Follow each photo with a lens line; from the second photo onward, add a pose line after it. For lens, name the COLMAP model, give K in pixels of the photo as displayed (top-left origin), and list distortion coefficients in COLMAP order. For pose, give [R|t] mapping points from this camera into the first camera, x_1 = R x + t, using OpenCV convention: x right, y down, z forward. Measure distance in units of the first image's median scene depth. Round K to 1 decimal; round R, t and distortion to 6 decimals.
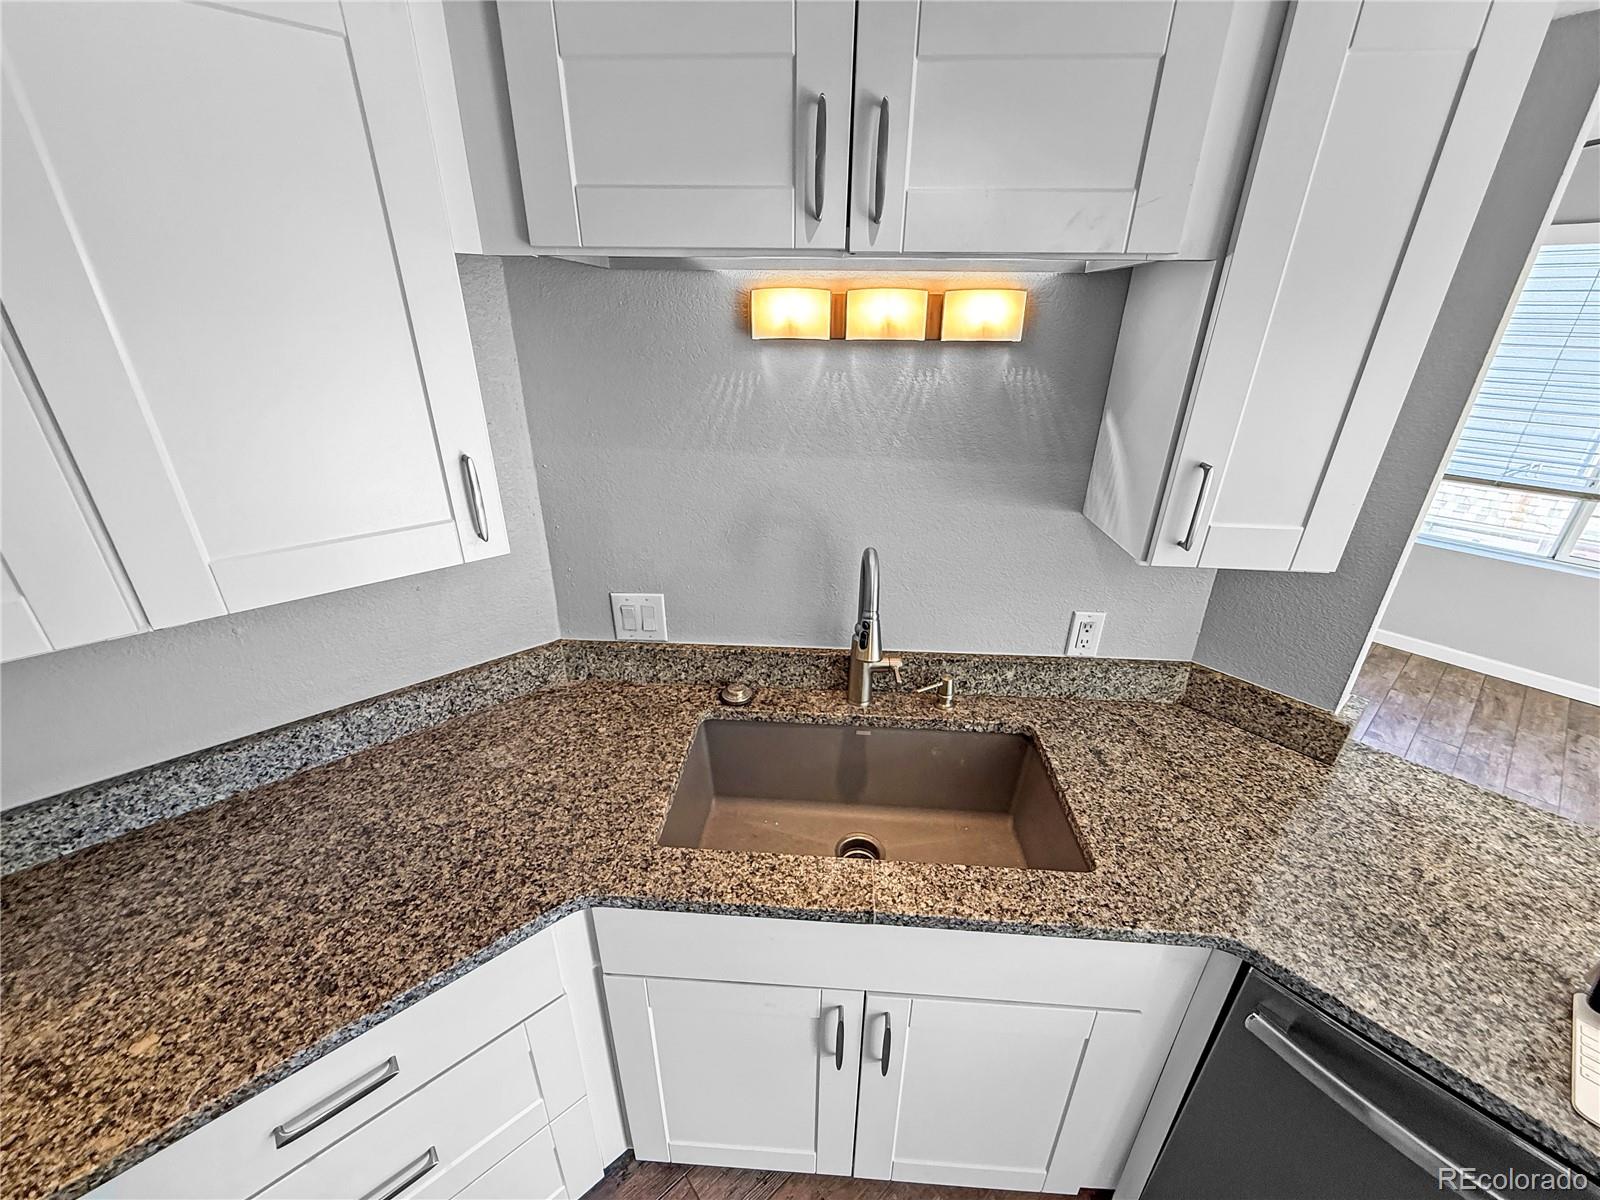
lens RADIAL K [[633.7, 0, 798.7], [0, 633.7, 600.3], [0, 0, 1]] dist [-0.003048, 0.001100]
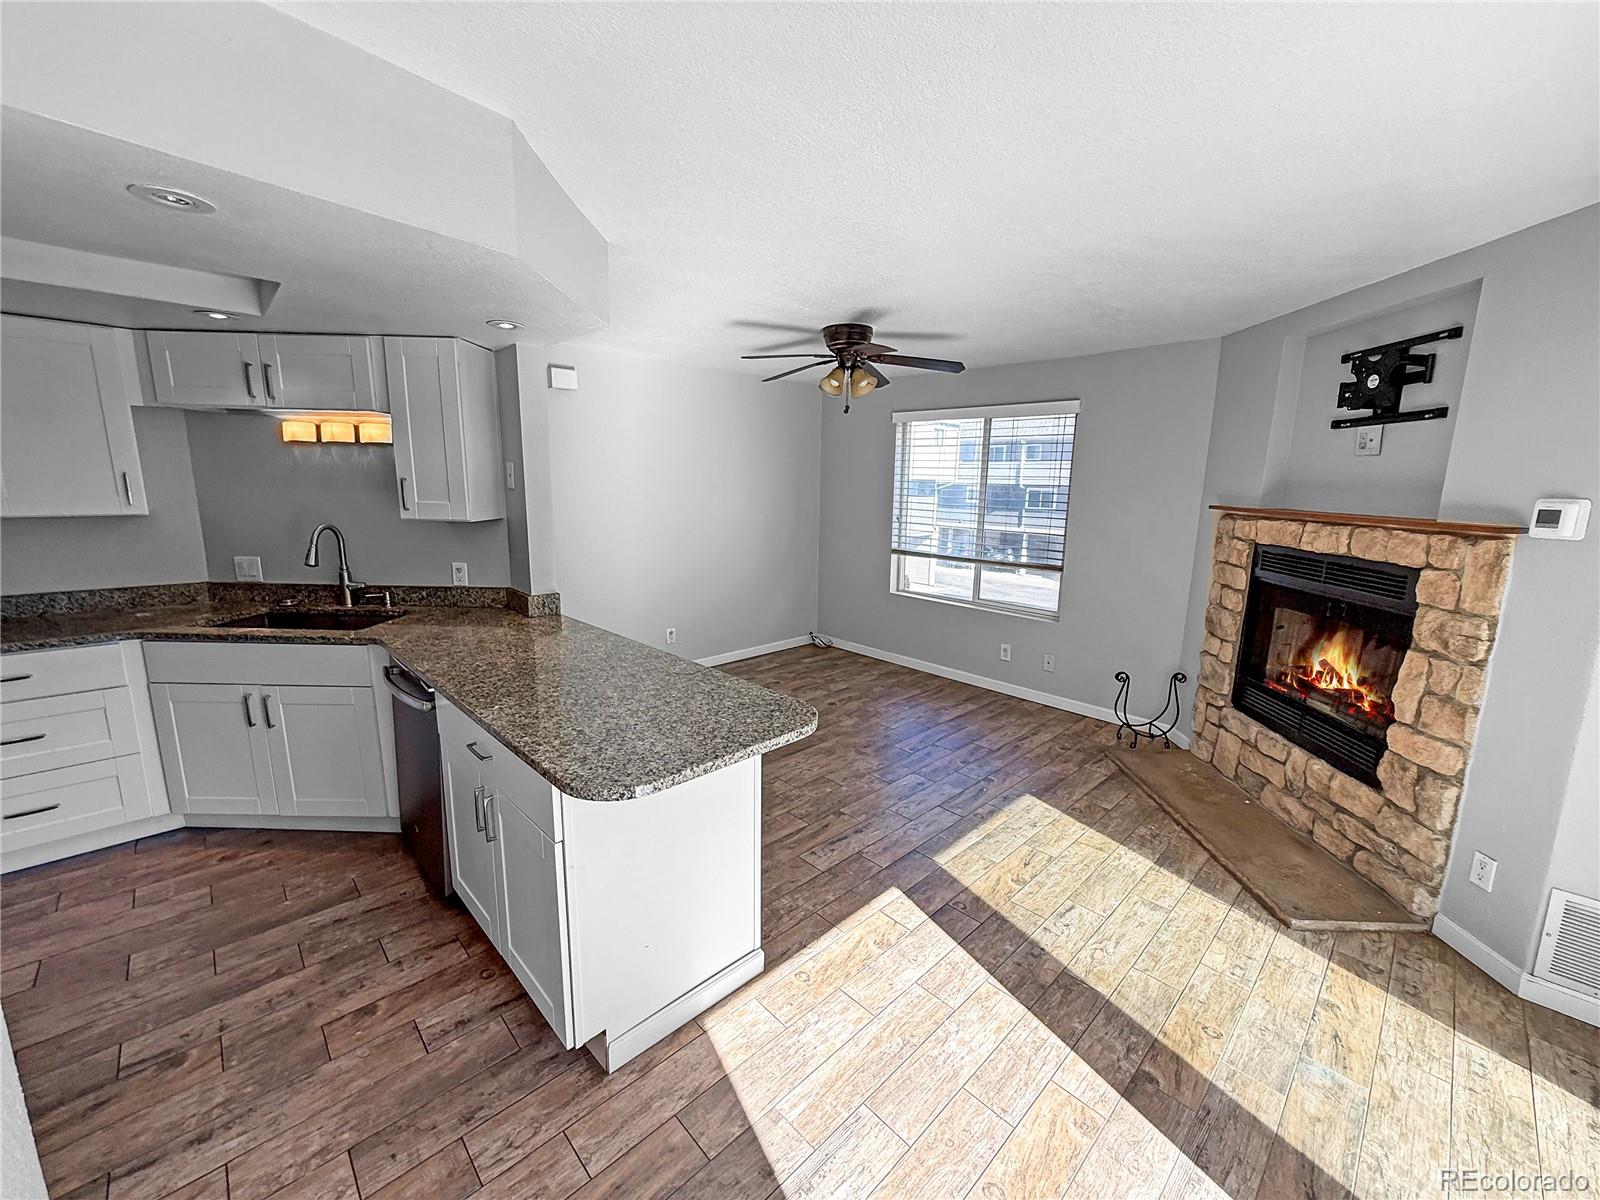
lens RADIAL K [[633.7, 0, 805.6], [0, 633.7, 603.2], [0, 0, 1]] dist [-0.003048, 0.001100]
pose [[0.997932, 0.001474, 0.064255, 1.555245], [0.013488, 0.972674, -0.231781, 0.693338], [-0.062841, 0.232169, 0.970643, -1.185579]]
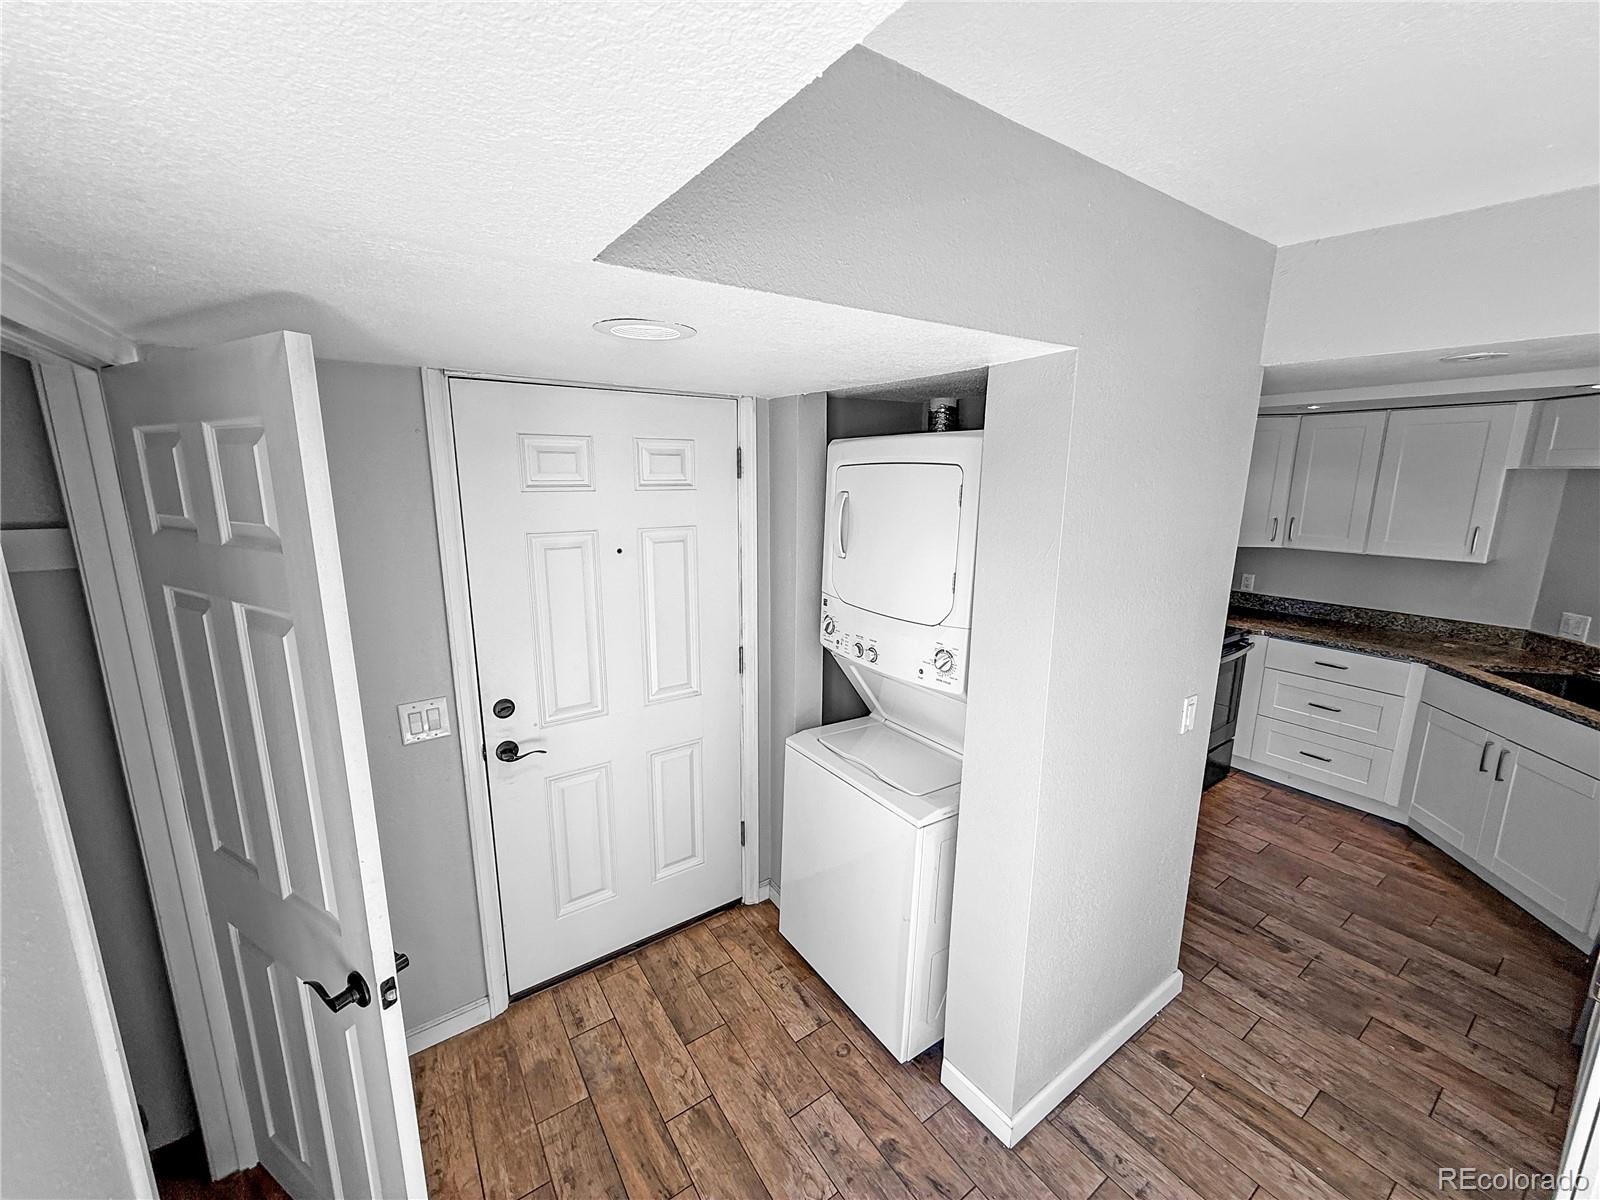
lens RADIAL K [[633.7, 0, 794.3], [0, 633.7, 599.9], [0, 0, 1]] dist [-0.003048, 0.001100]
pose [[-0.104482, 0.190539, -0.976104, 2.095900], [-0.410178, 0.885855, 0.216828, 0.571191], [0.906001, 0.423031, -0.014401, -1.333498]]
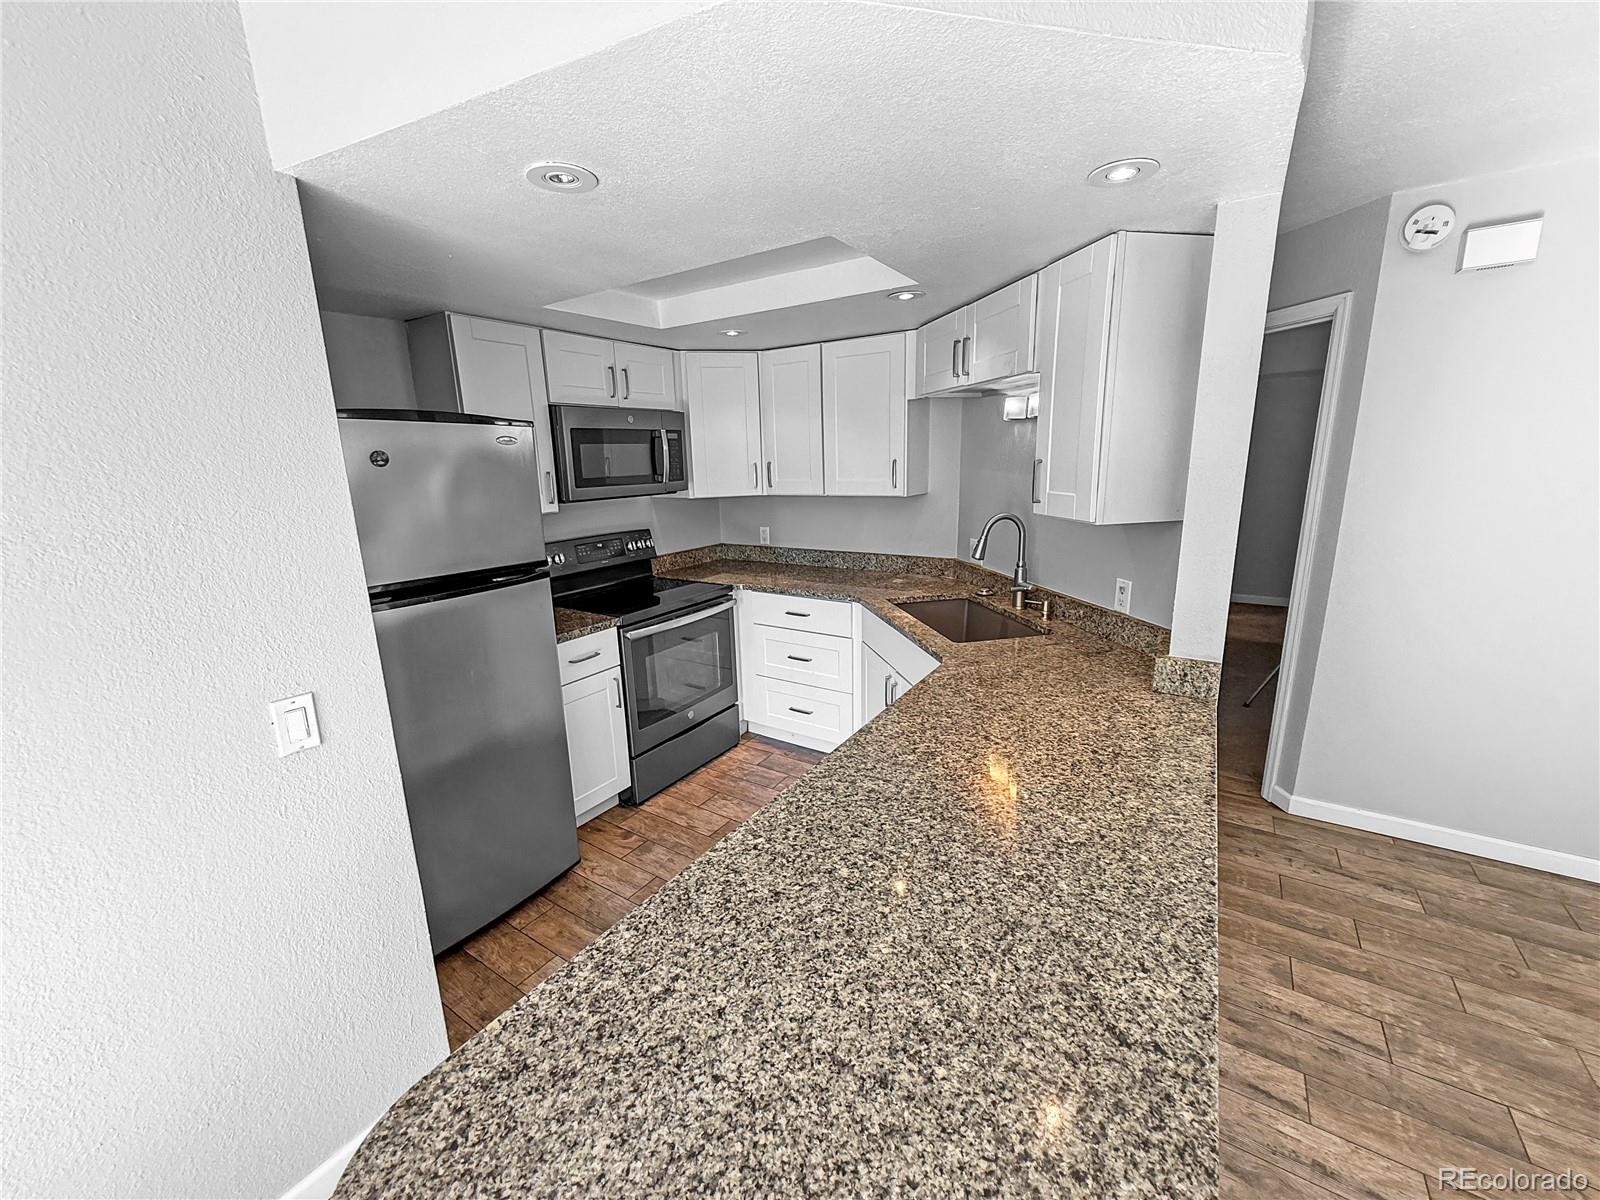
lens RADIAL K [[633.7, 0, 805.4], [0, 633.7, 603.3], [0, 0, 1]] dist [-0.003048, 0.001100]
pose [[0.285605, 0.205371, -0.936084, 1.715898], [-0.369615, 0.924804, 0.090124, 0.221535], [0.884203, 0.320251, 0.340037, -0.166972]]
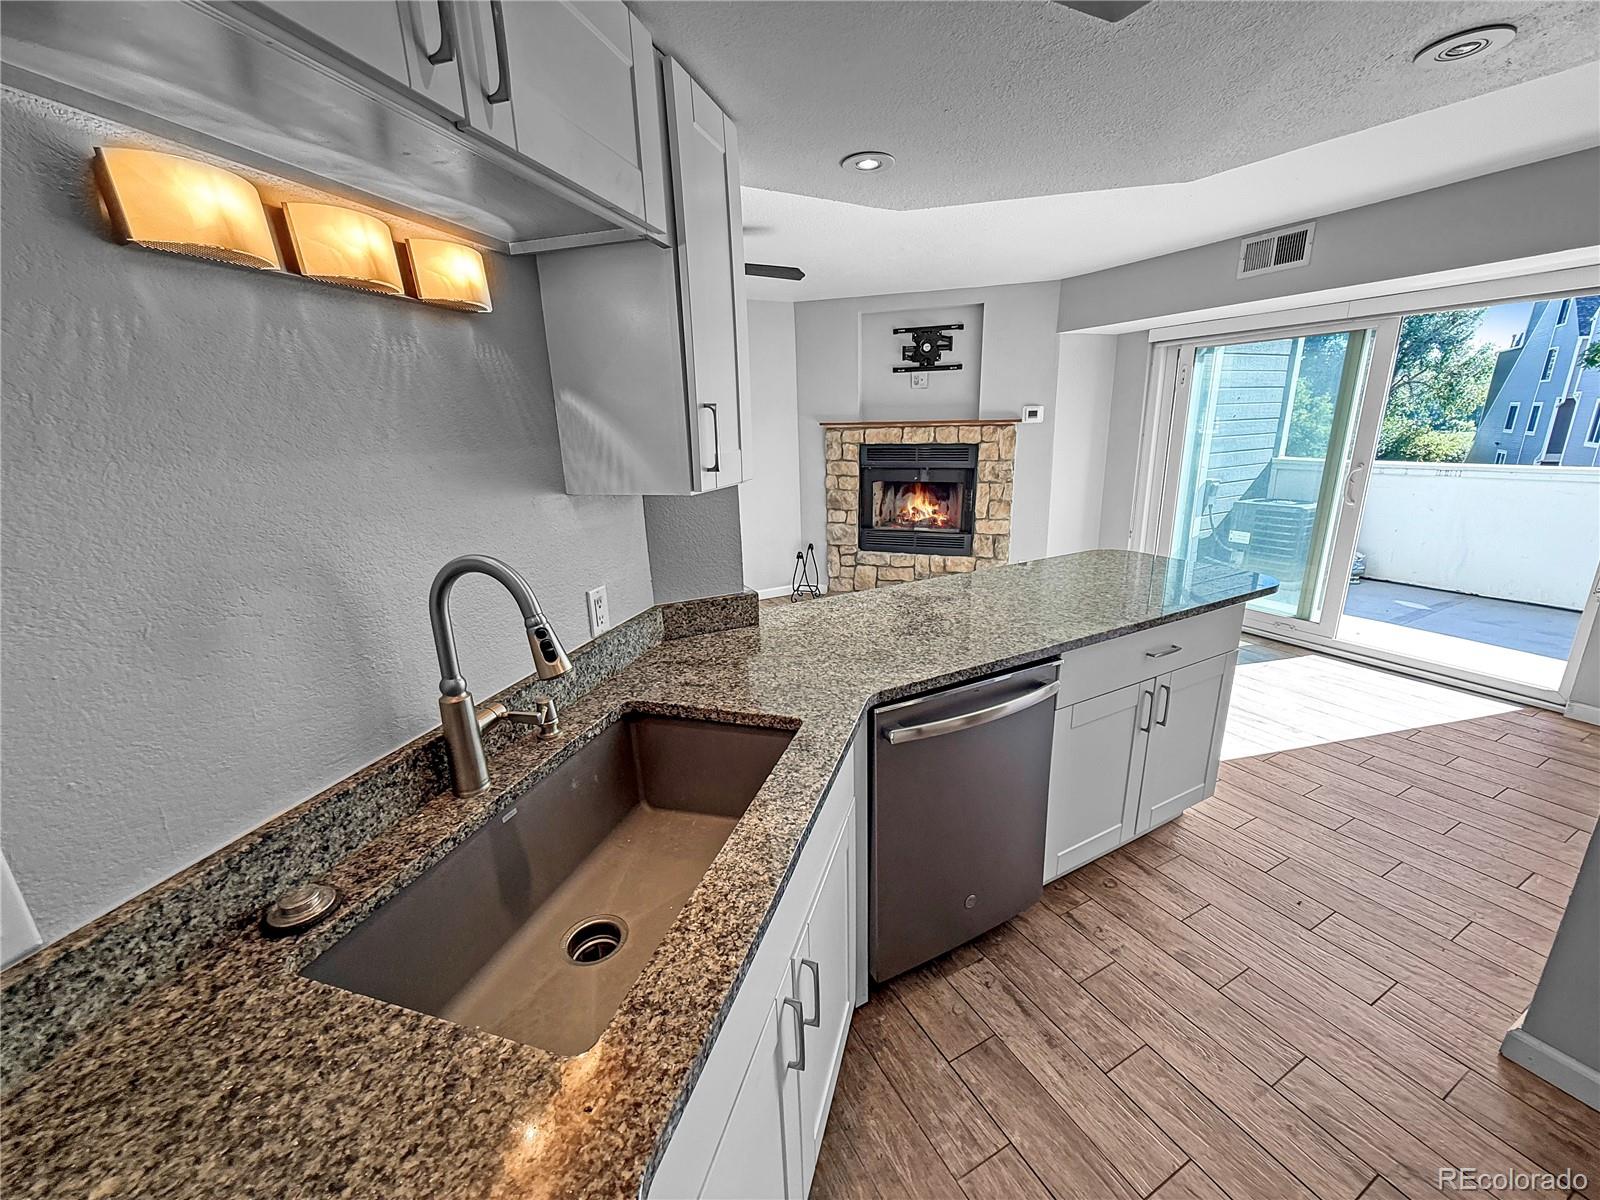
lens RADIAL K [[633.7, 0, 803.1], [0, 633.7, 601.2], [0, 0, 1]] dist [-0.003048, 0.001100]
pose [[0.219628, -0.280564, 0.934370, -0.464699], [0.429354, 0.887813, 0.165663, 0.011890], [-0.876024, 0.364791, 0.315450, 0.388568]]
